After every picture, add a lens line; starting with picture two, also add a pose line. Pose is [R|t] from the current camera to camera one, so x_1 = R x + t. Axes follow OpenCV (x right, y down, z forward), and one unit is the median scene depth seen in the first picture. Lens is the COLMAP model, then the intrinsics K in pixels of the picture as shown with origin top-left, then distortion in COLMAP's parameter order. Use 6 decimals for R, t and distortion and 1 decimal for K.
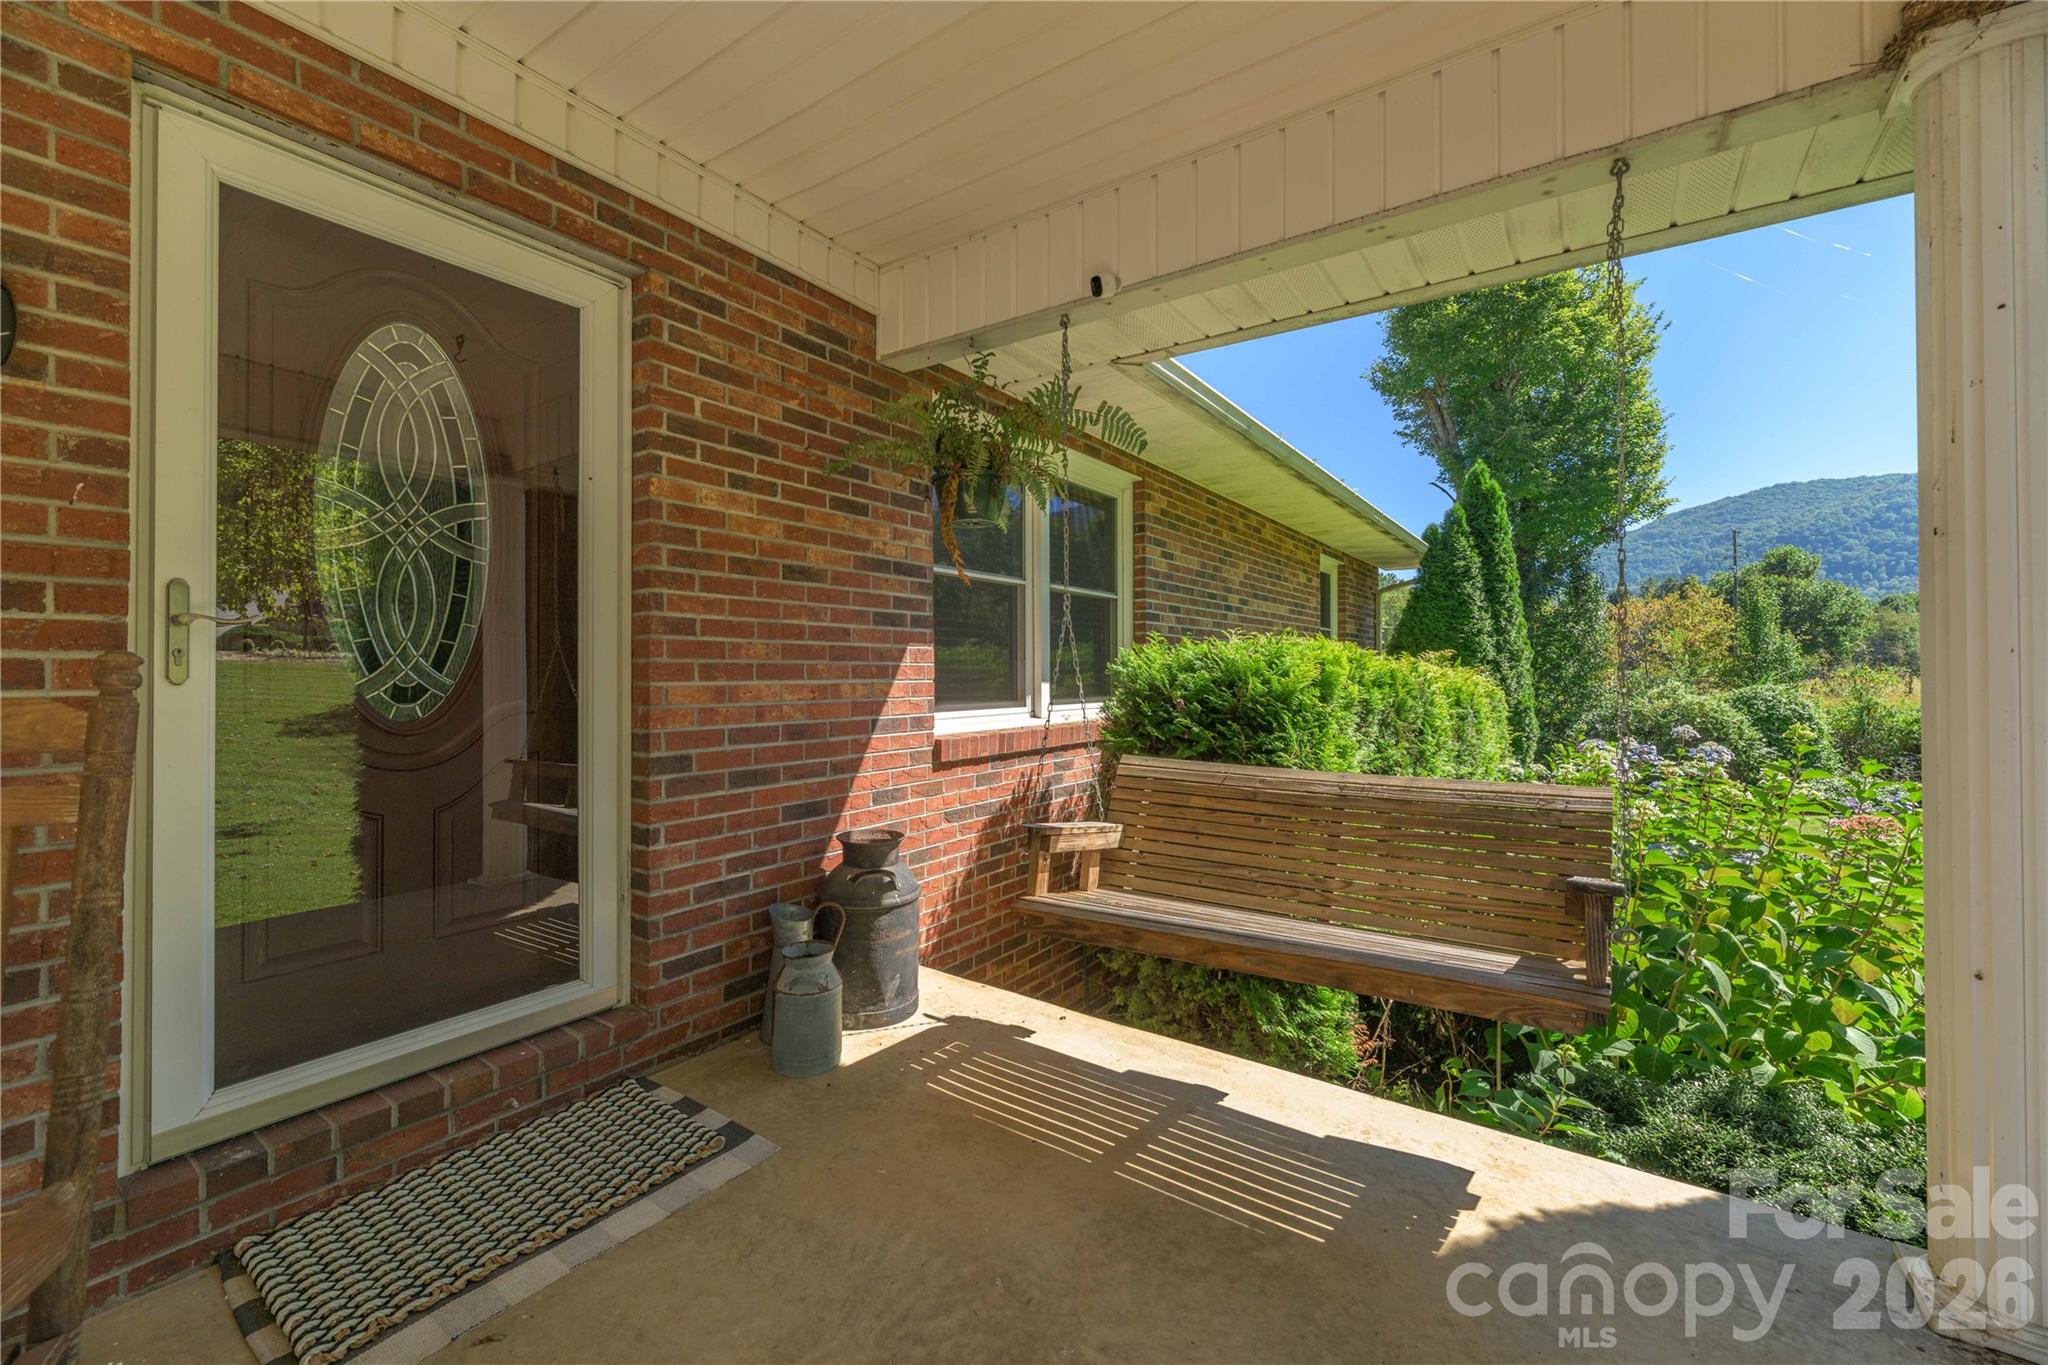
lens RADIAL K [[845.2, 0, 1022.3], [0, 845.2, 667.3], [0, 0, 1]] dist [-0.000952, -0.000166]
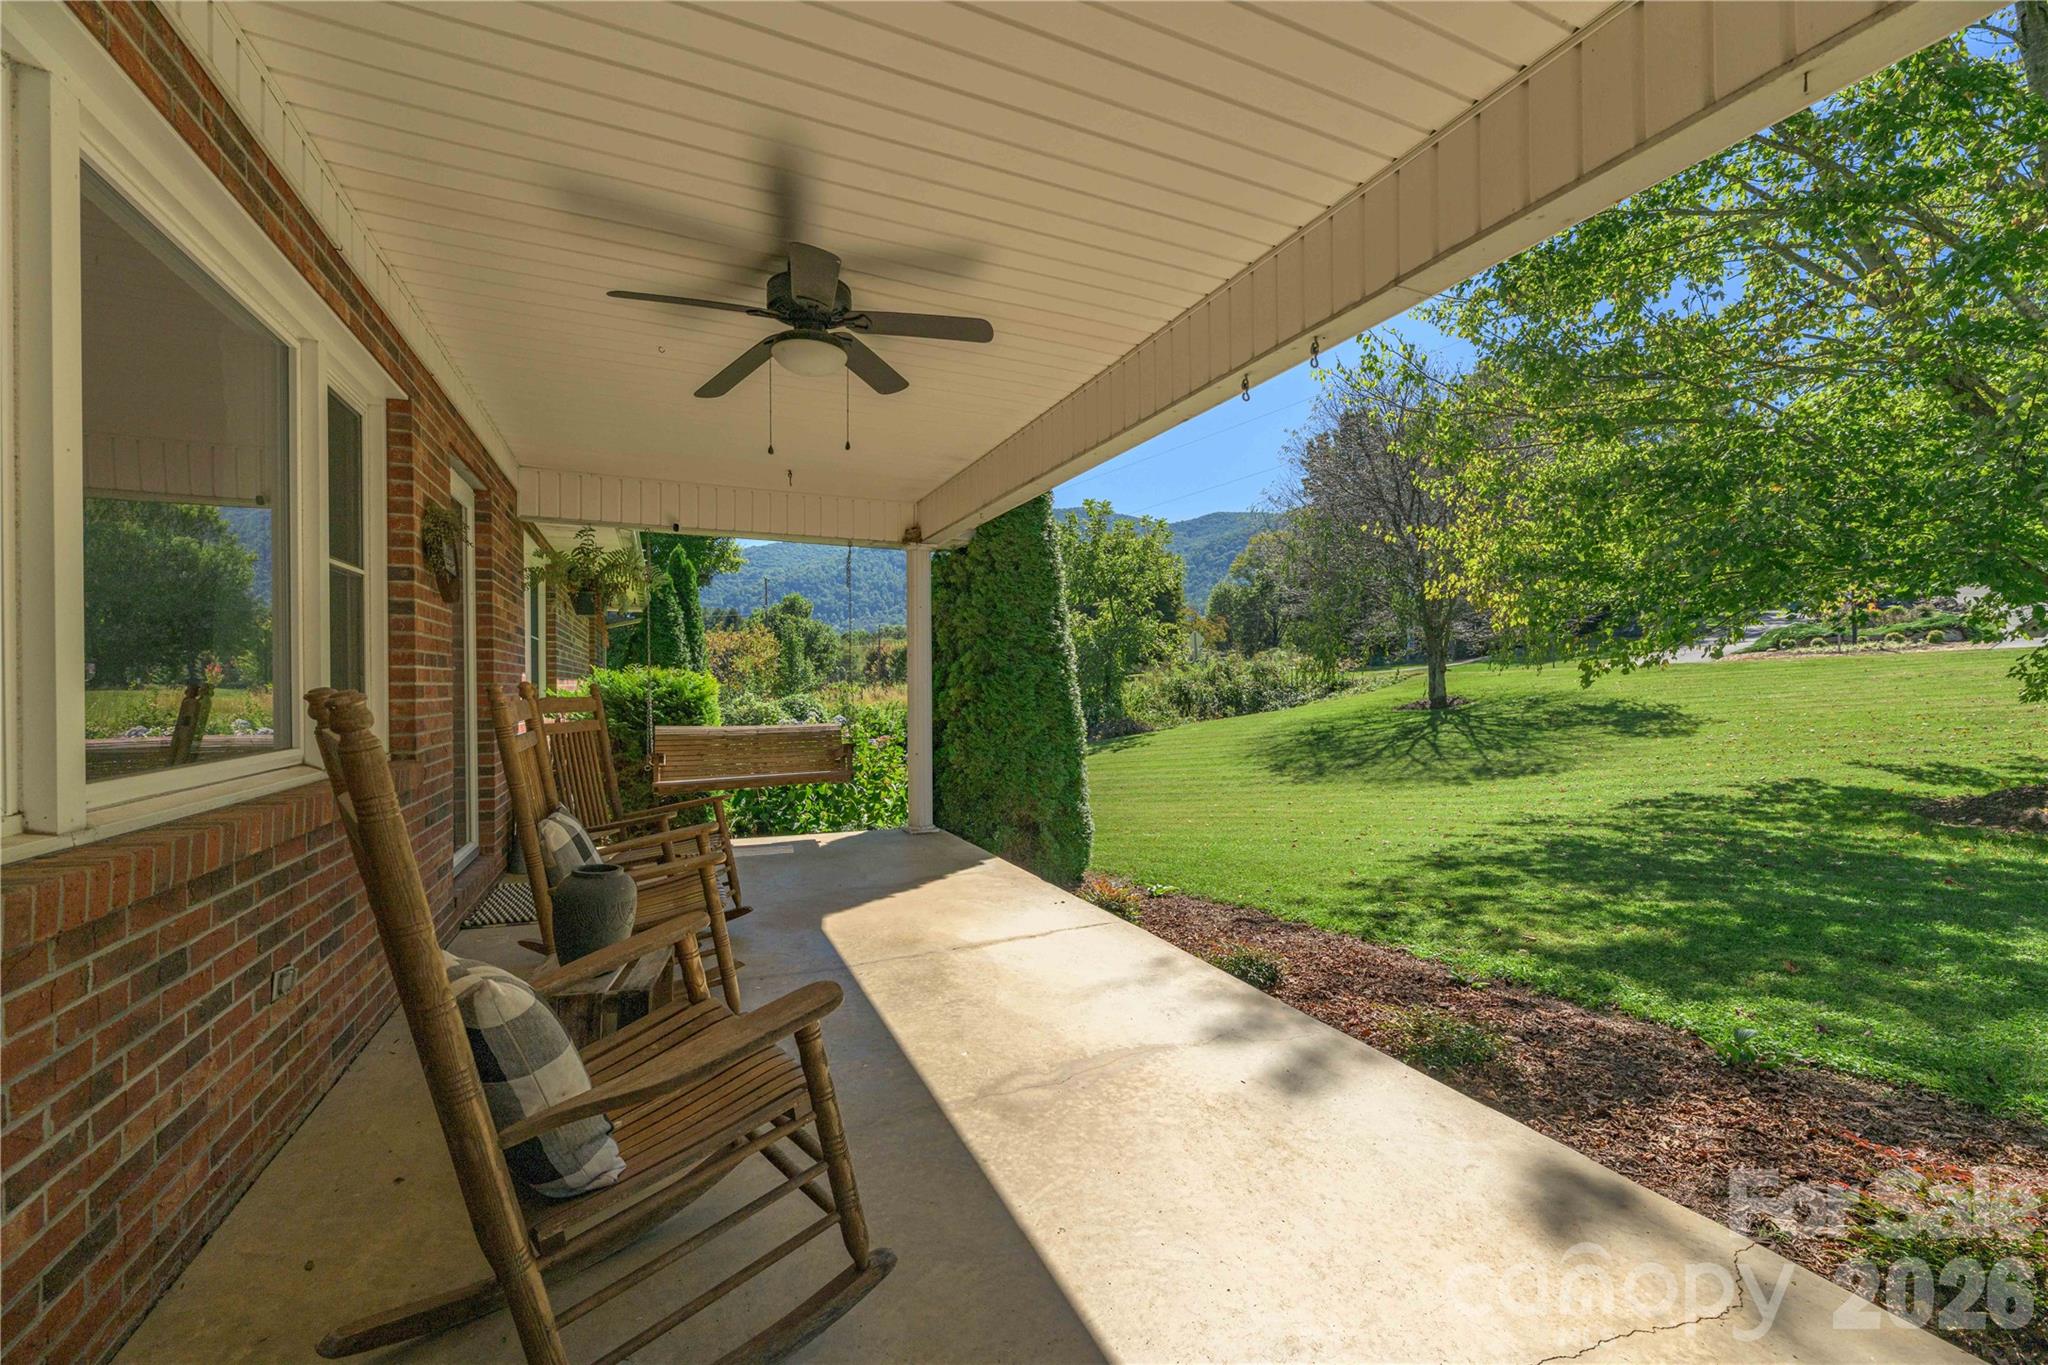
lens RADIAL K [[821.6, 0, 1024.7], [0, 821.6, 685.1], [0, 0, 1]] dist [0.000770, 0.000084]
pose [[0.530233, 0.000327, 0.847852, -0.147392], [-0.004462, 0.999987, 0.002405, -0.001221], [-0.847840, -0.005058, 0.530227, -0.116731]]
